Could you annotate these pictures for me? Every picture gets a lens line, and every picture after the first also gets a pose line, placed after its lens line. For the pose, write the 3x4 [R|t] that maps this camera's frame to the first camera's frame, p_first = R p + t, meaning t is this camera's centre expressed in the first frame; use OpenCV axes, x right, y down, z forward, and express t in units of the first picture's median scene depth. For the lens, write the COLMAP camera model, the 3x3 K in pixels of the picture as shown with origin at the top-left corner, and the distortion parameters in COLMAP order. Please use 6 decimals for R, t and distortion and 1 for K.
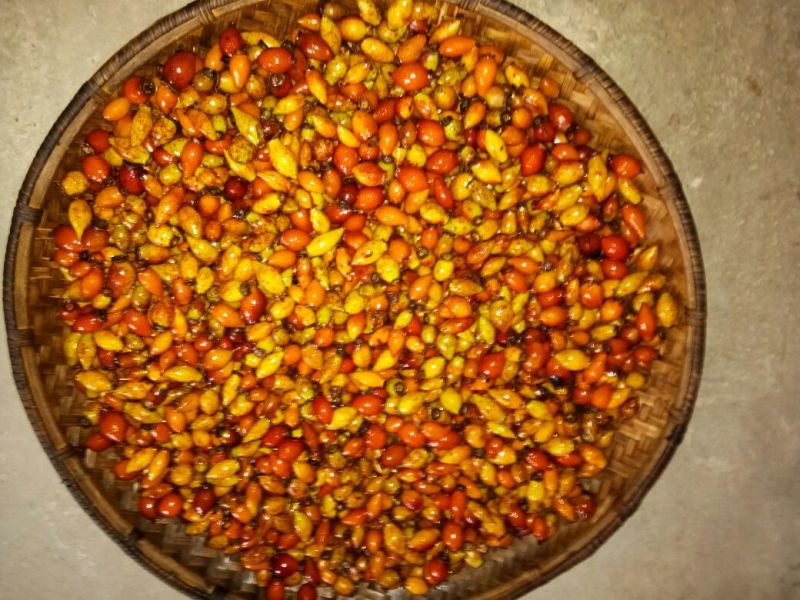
lens RADIAL K [[644.8, 0, 400.1], [0, 644.8, 296.1], [0, 0, 1]] dist [-0.007097, -0.043625]
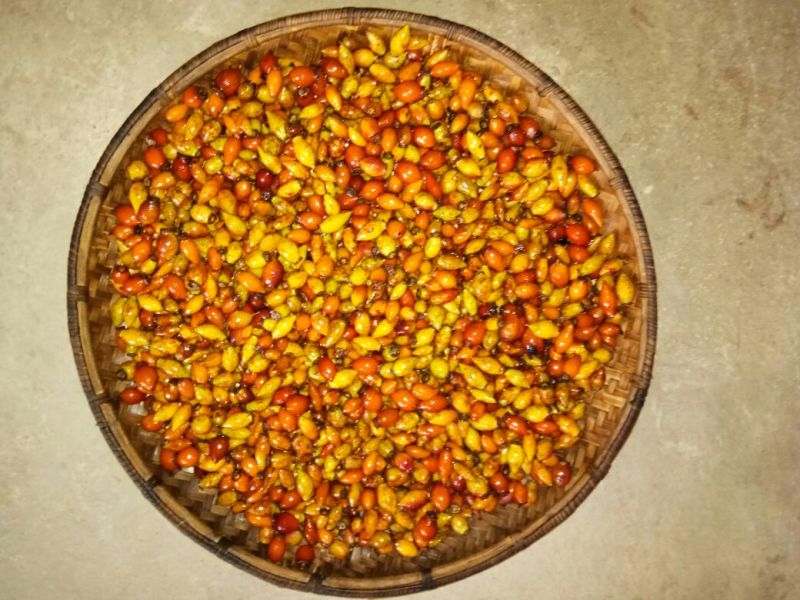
lens RADIAL K [[644.8, 0, 402.9], [0, 644.8, 302.6], [0, 0, 1]] dist [-0.007097, -0.043625]
pose [[0.999293, 0.020036, -0.031808, 0.049973], [-0.025693, 0.981677, -0.188814, 0.276774], [0.027442, 0.189498, 0.981498, -0.150724]]
